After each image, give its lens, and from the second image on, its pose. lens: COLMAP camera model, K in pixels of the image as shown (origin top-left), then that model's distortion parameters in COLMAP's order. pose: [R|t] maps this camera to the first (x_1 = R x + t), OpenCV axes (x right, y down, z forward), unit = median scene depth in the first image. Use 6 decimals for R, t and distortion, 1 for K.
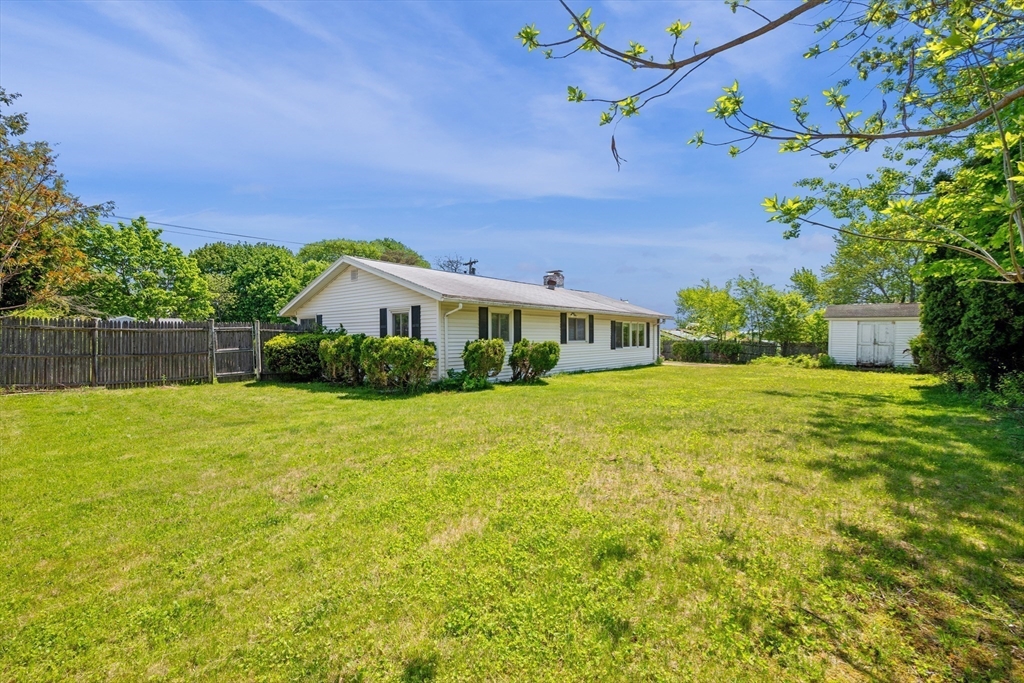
lens RADIAL K [[441.1, 0, 510.6], [0, 441.1, 338.0], [0, 0, 1]] dist [0.000972, 0.000003]
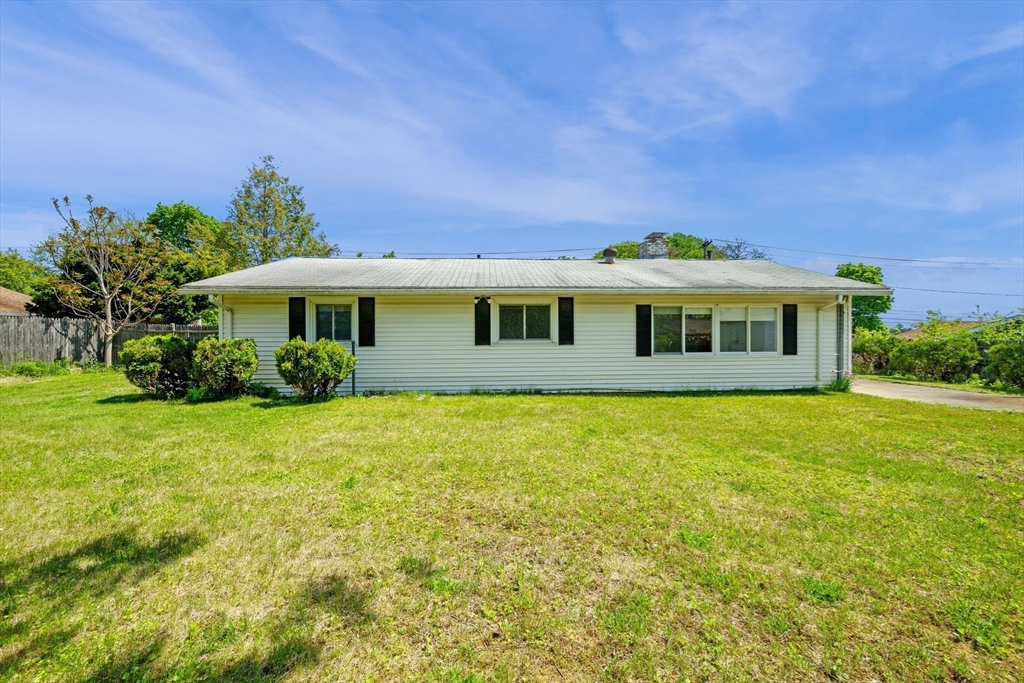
lens RADIAL K [[408.9, 0, 509.9], [0, 408.9, 339.0], [0, 0, 1]] dist [0.006030, -0.000470]
pose [[0.683863, -0.000329, -0.729610, 0.533704], [0.001386, 0.999999, 0.000847, 0.003063], [0.729609, -0.001590, 0.683863, 0.566838]]
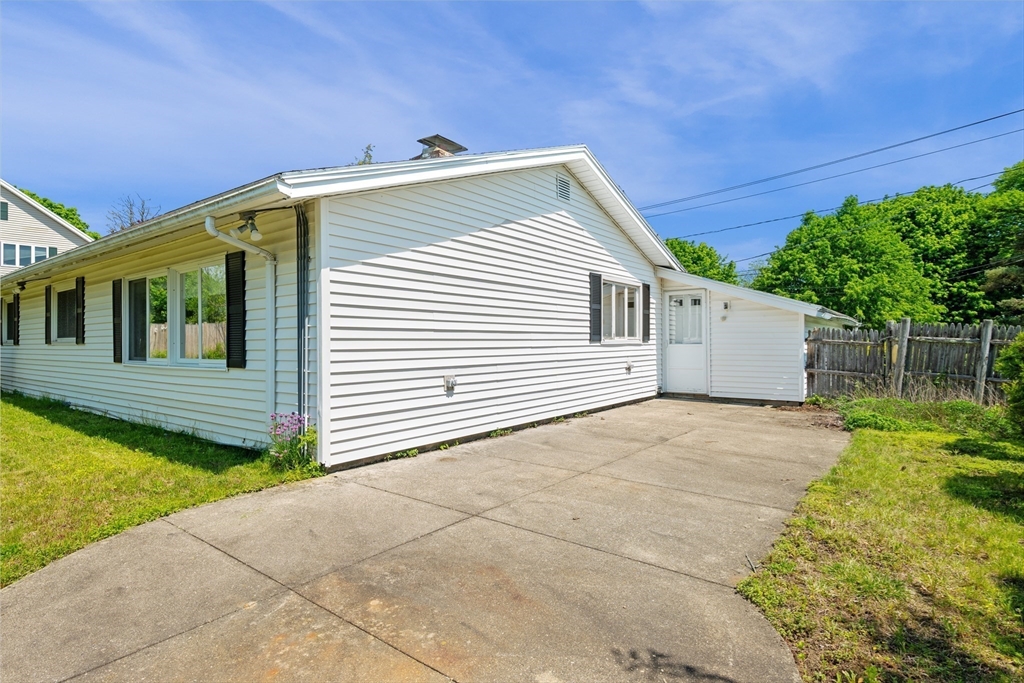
lens RADIAL K [[533.4, 0, 512.0], [0, 533.4, 341.5], [0, 0, 1]] dist [-0.000318, 0.000109]
pose [[0.046539, 0.001621, -0.998915, 0.717299], [0.003371, 0.999993, 0.001780, 0.010195], [0.998911, -0.003450, 0.046533, 1.391916]]
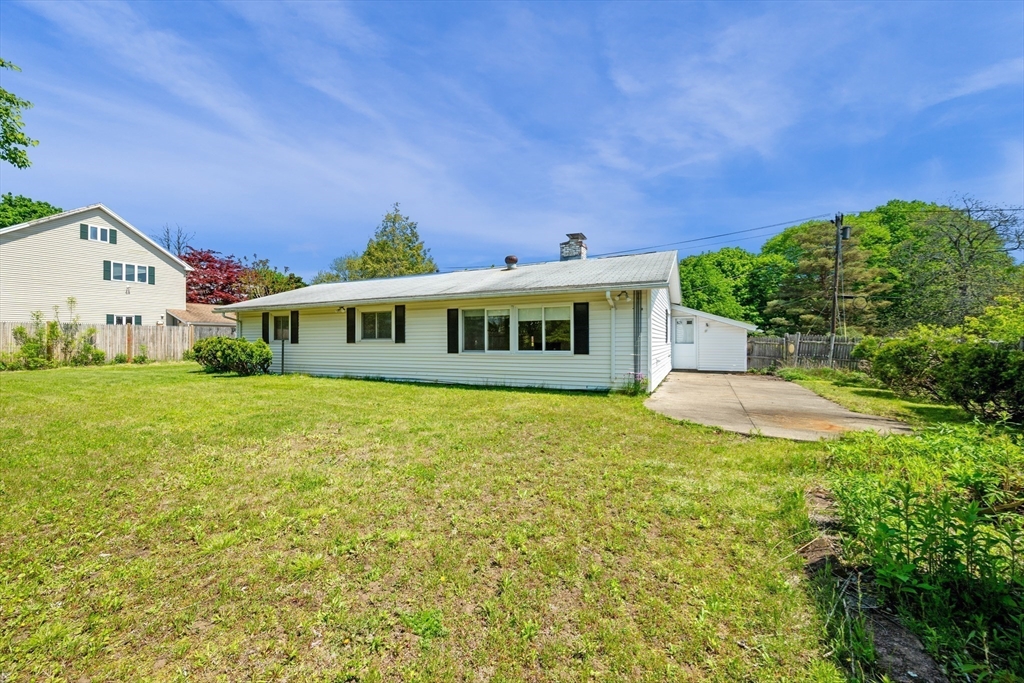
lens RADIAL K [[399.7, 0, 511.8], [0, 399.7, 337.9], [0, 0, 1]] dist [0.000230, -0.000177]
pose [[0.259192, -0.005300, -0.965811, 0.884121], [0.000910, 0.999986, -0.005243, 0.006593], [0.965826, 0.000481, 0.259193, 1.006653]]
